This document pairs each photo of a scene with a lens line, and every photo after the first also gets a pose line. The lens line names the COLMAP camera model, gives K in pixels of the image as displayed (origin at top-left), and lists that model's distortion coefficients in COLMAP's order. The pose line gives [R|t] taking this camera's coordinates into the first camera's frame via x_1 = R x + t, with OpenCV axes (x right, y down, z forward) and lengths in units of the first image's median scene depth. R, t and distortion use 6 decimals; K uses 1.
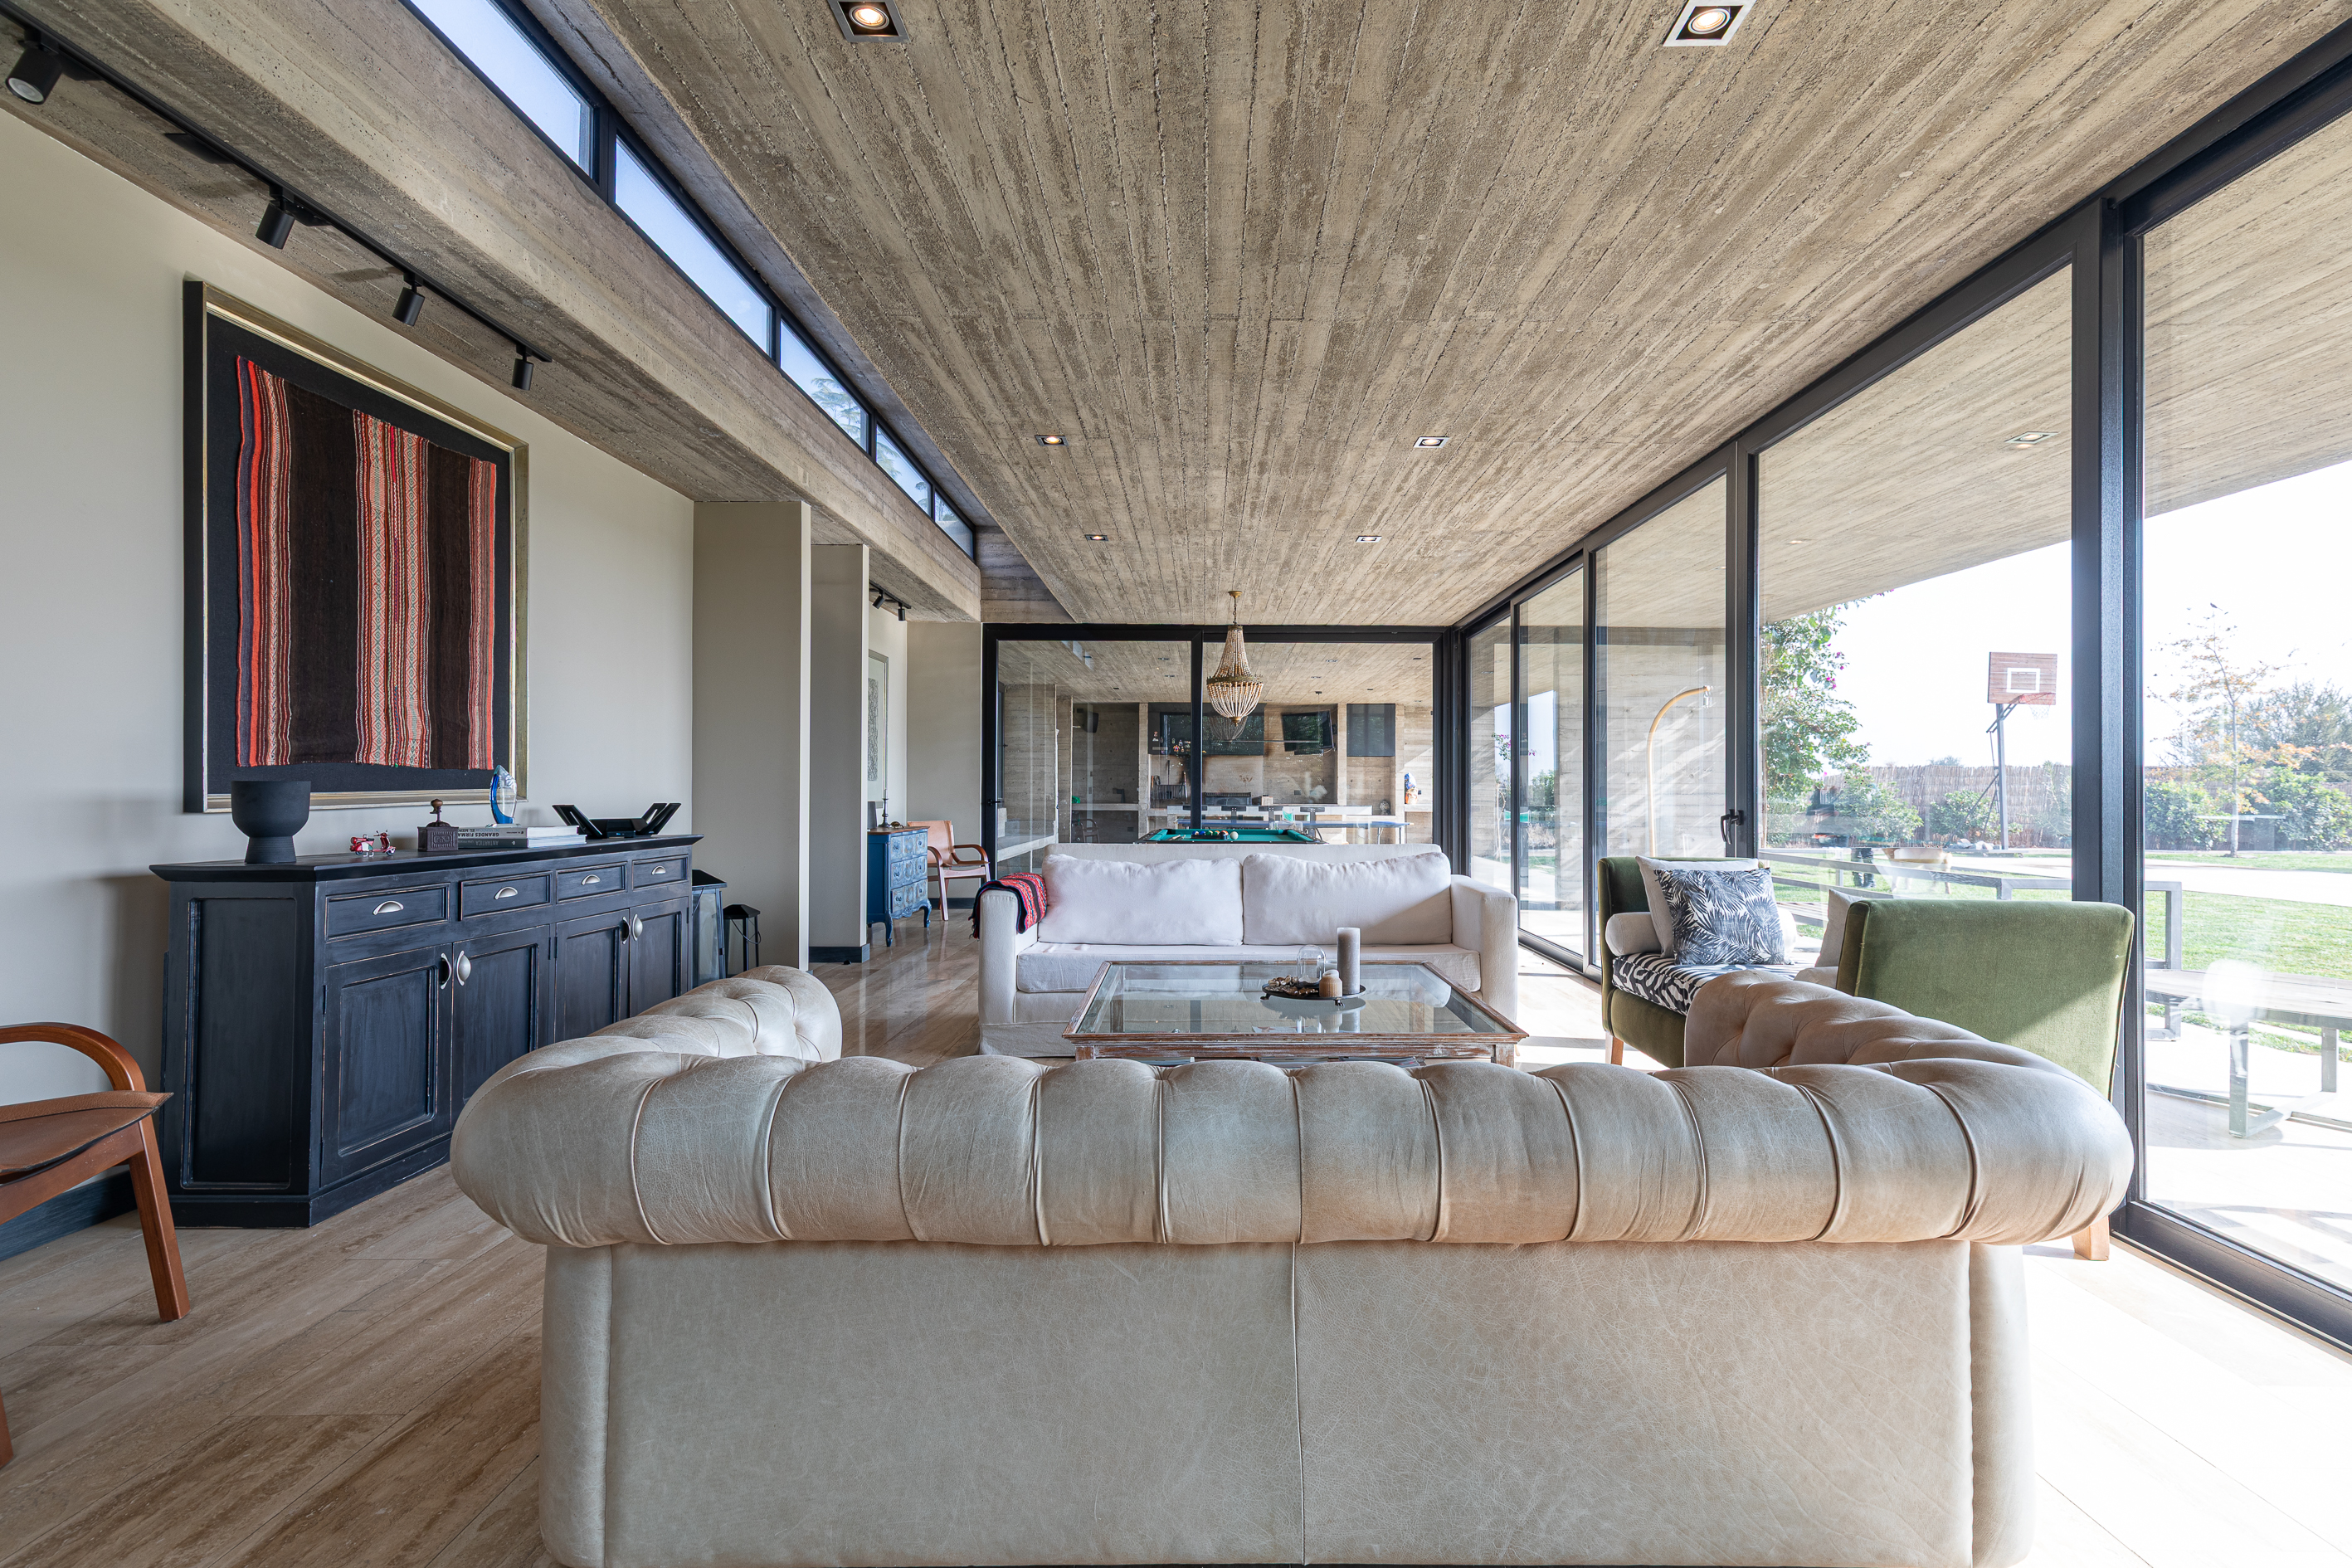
lens RADIAL K [[1060.3, 0, 1199.4], [0, 1060.3, 780.9], [0, 0, 1]] dist [0.002630, -0.000132]
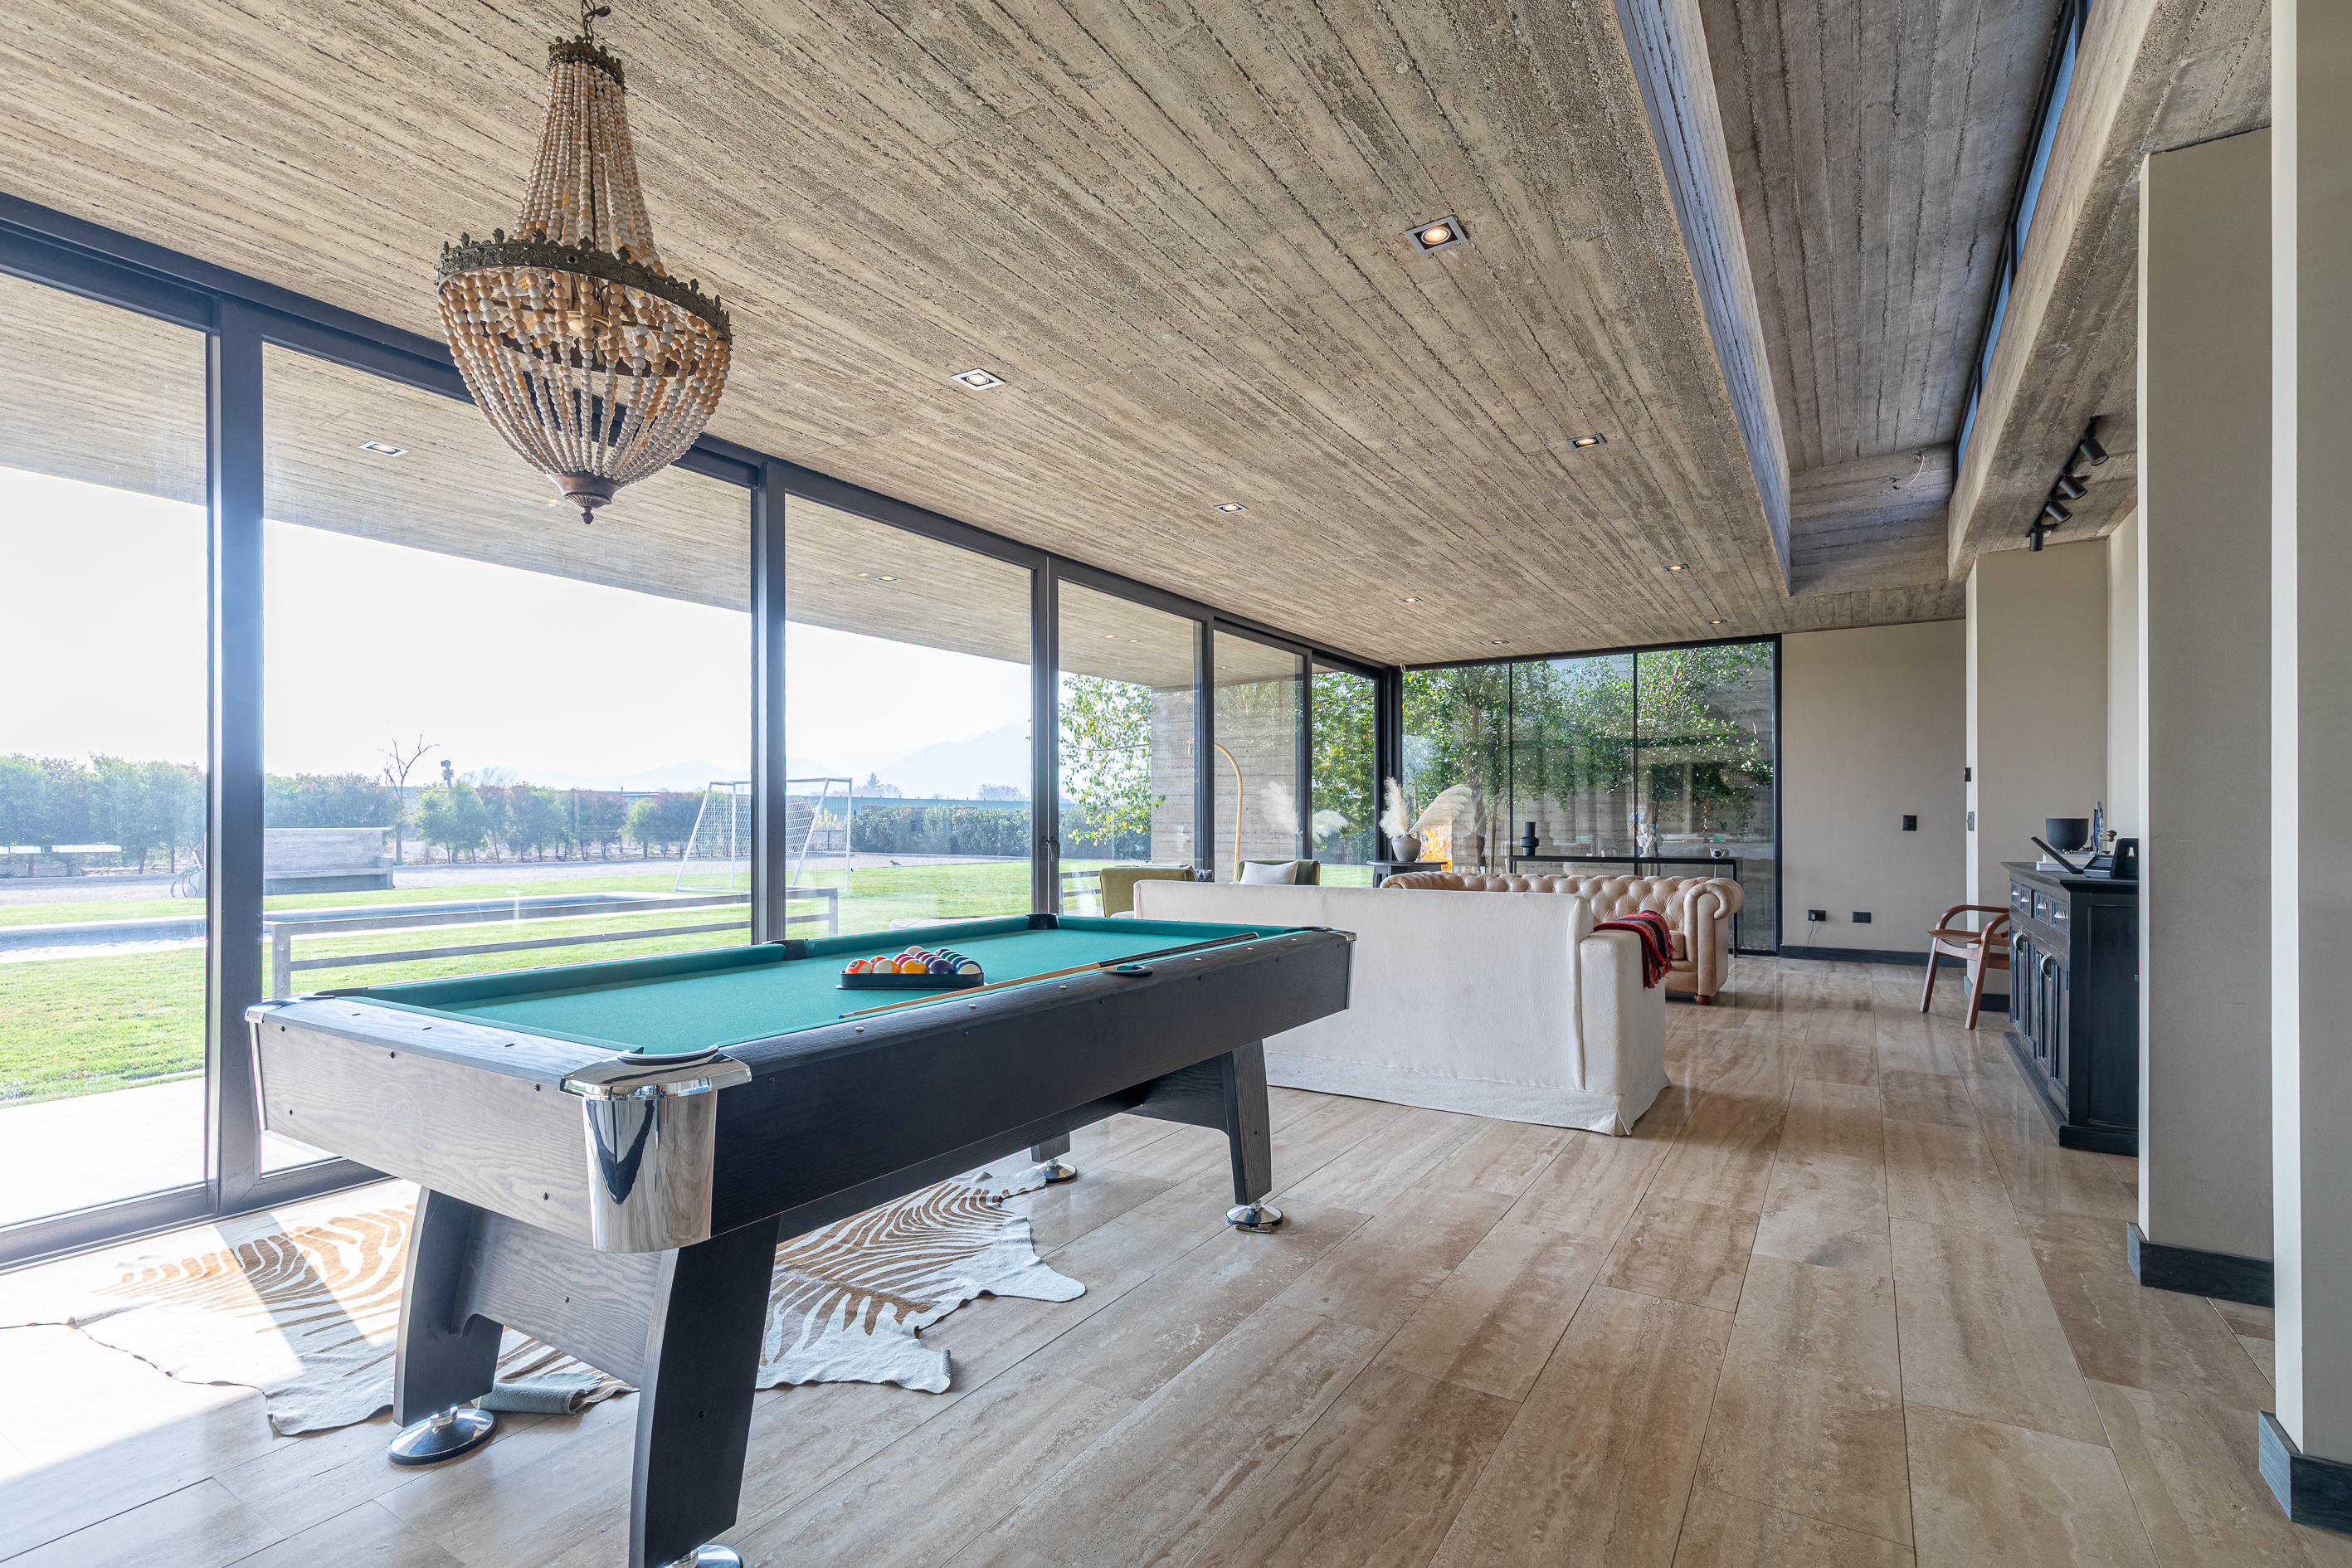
lens RADIAL K [[1096.0, 0, 1187.7], [0, 1096.0, 820.0], [0, 0, 1]] dist [0.005469, -0.000167]
pose [[-0.856009, -0.000587, 0.516961, -0.421971], [-0.007664, 0.999904, -0.011555, 0.026945], [-0.516904, -0.013853, -0.855931, 2.504050]]
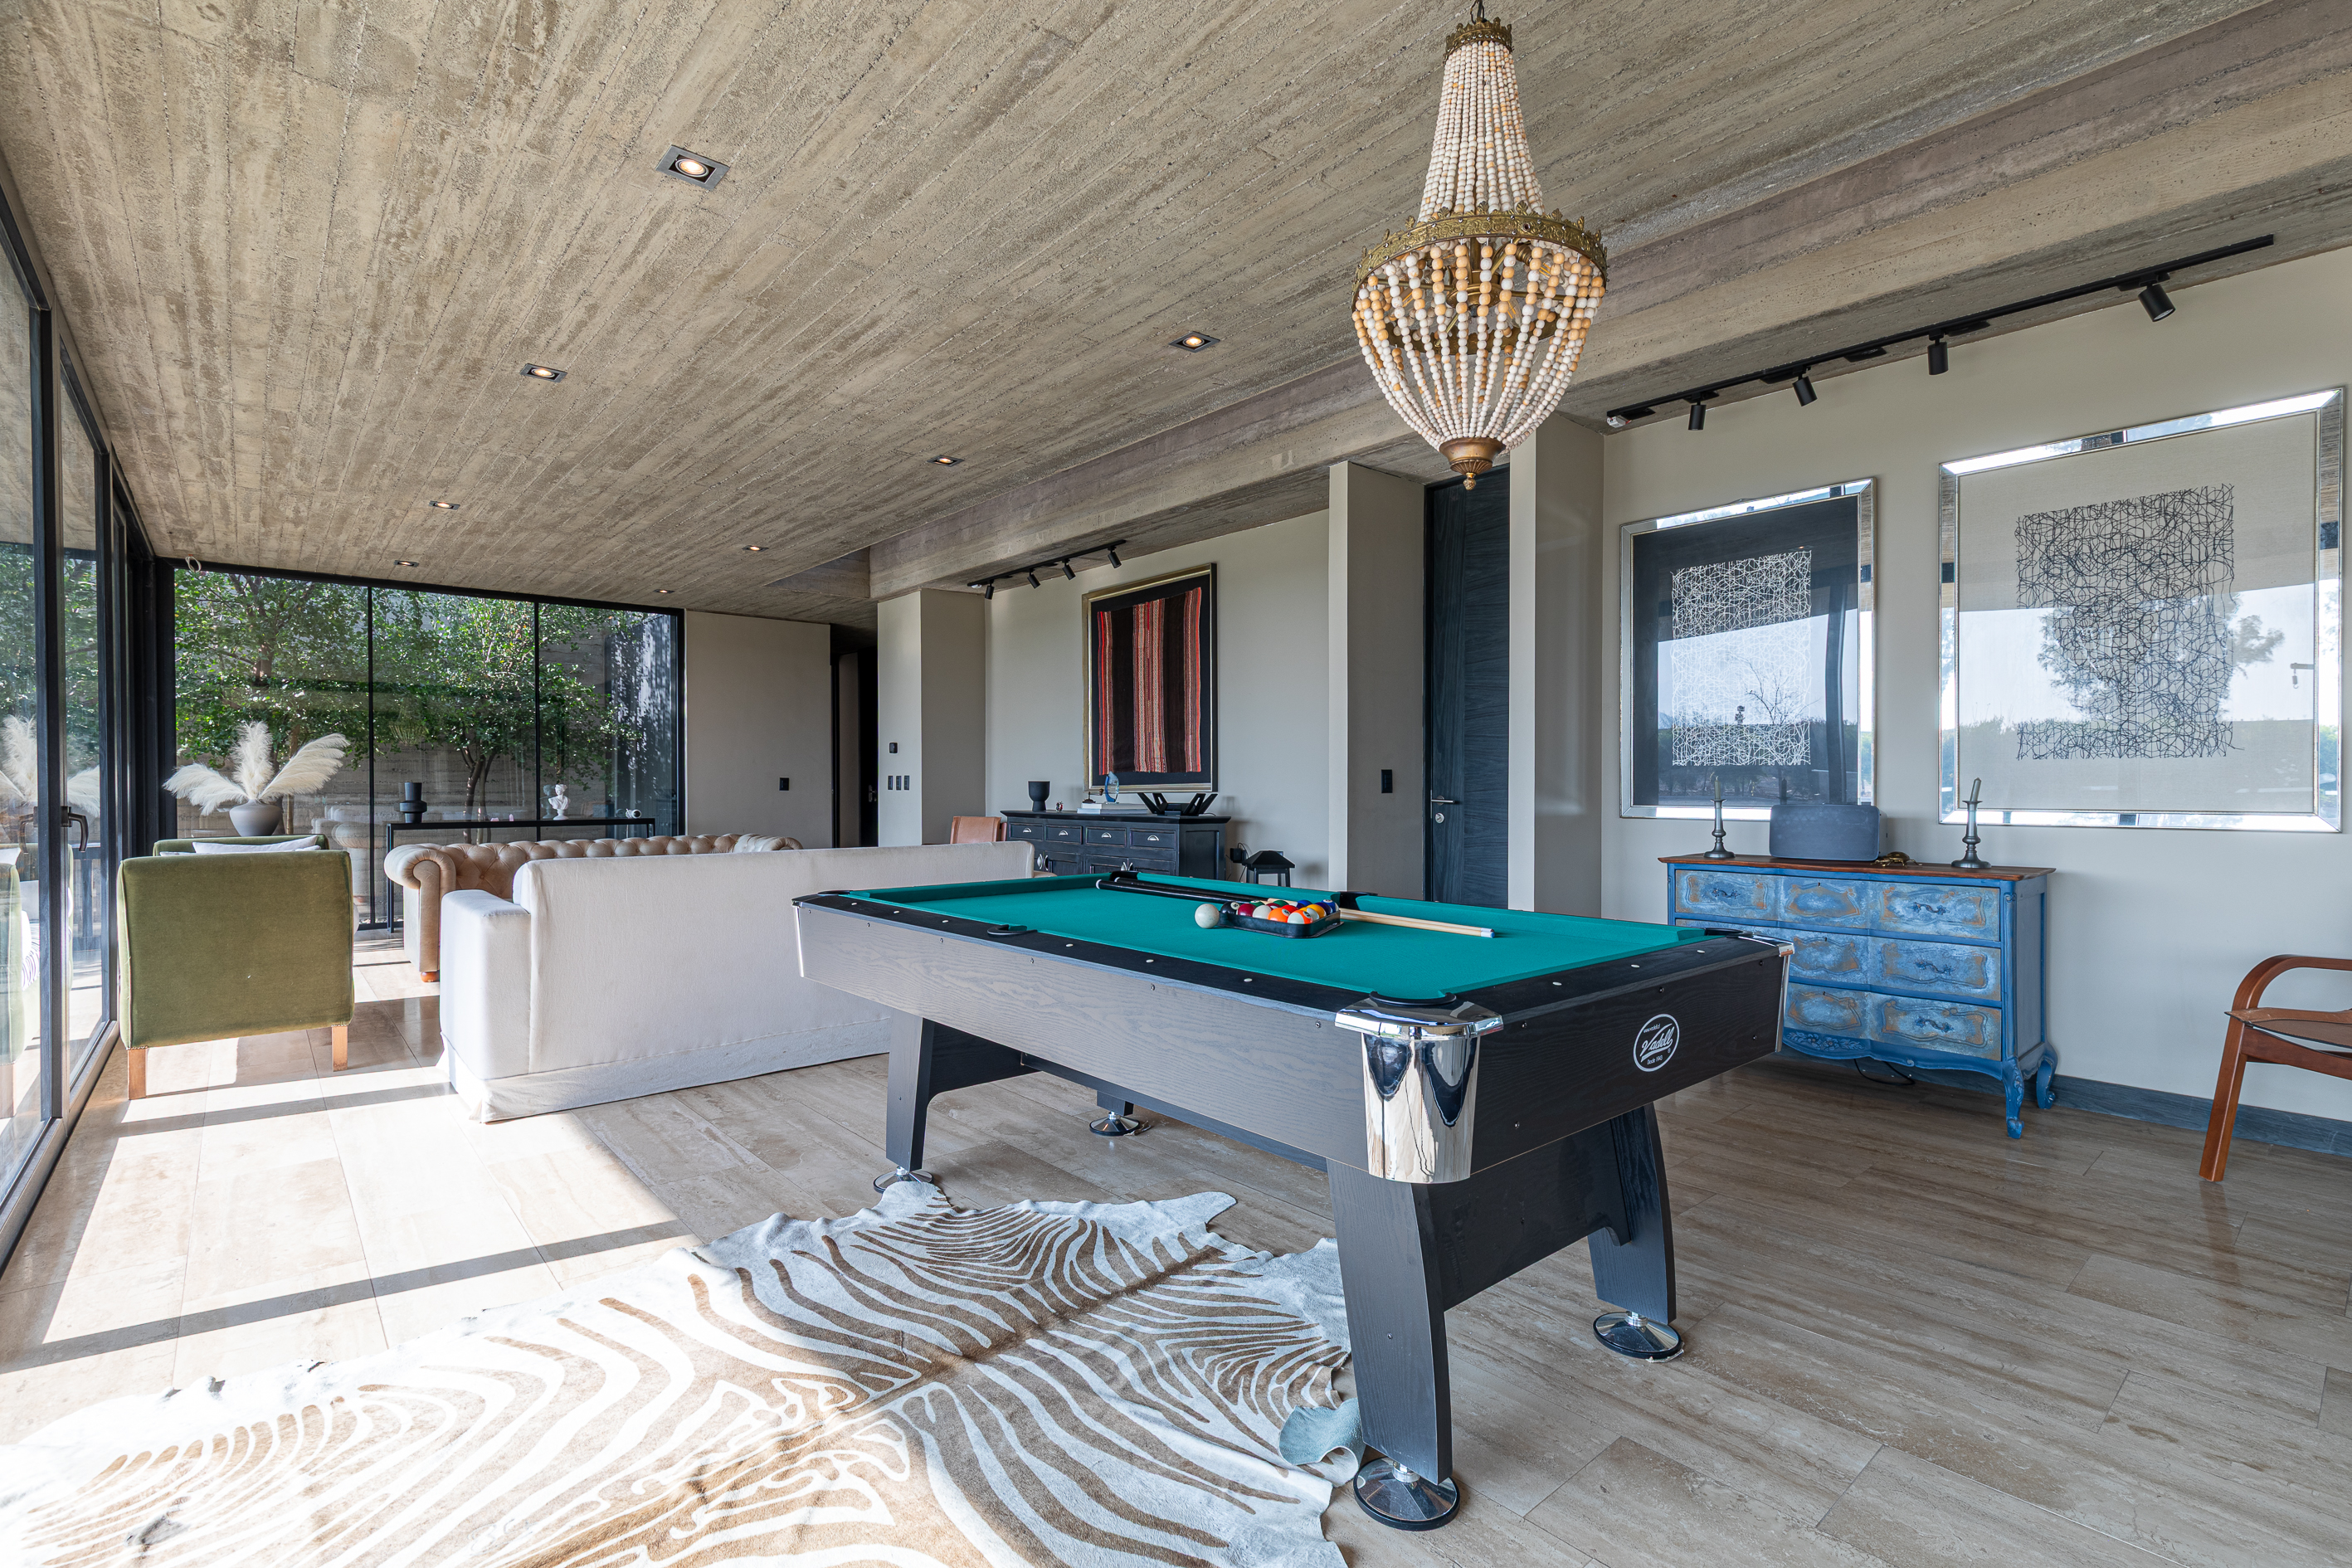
lens RADIAL K [[1074.6, 0, 1194.6], [0, 1074.6, 796.1], [0, 0, 1]] dist [0.011552, 0.000391]
pose [[-0.744727, 0.002319, -0.667366, 0.513393], [0.004330, 0.999990, -0.001356, 0.032581], [0.667356, -0.003899, -0.744729, 2.503591]]
